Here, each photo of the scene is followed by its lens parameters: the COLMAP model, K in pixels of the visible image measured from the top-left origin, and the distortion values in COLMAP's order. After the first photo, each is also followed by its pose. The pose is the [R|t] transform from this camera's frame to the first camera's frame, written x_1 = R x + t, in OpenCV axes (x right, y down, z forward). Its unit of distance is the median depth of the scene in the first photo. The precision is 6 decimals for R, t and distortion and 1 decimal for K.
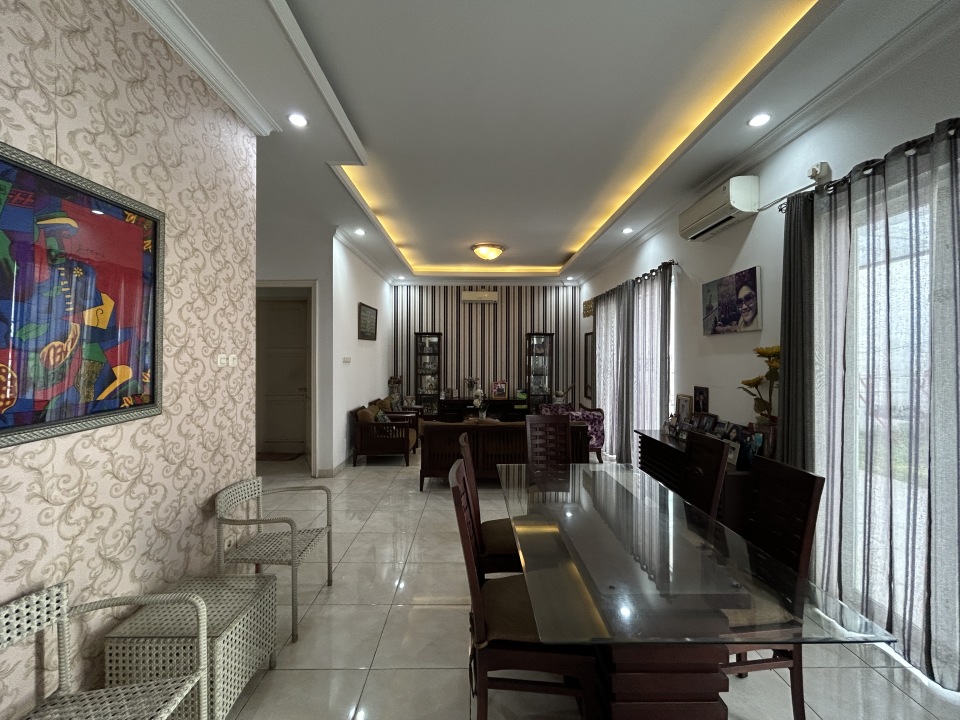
lens RADIAL K [[390.4, 0, 477.5], [0, 390.4, 359.6], [0, 0, 1]] dist [-0.001522, 0.000704]
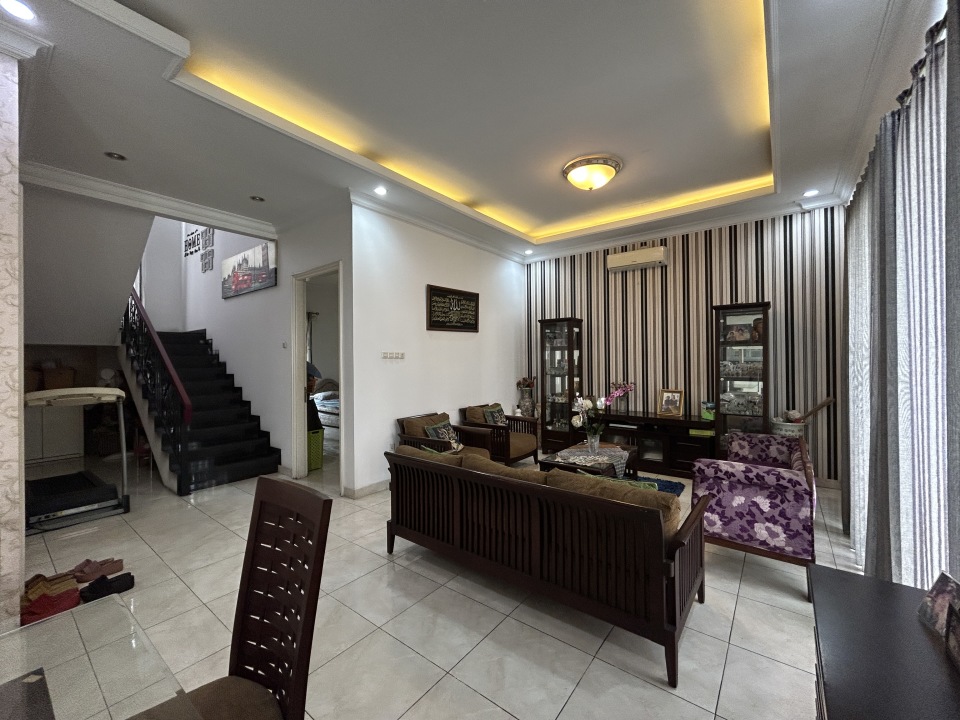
lens RADIAL K [[390.4, 0, 477.5], [0, 390.4, 359.6], [0, 0, 1]] dist [-0.001522, 0.000704]
pose [[0.782533, -0.012370, -0.622486, 0.323148], [0.009162, 0.999923, -0.008352, 0.018334], [0.622542, 0.000832, 0.782586, 0.499579]]
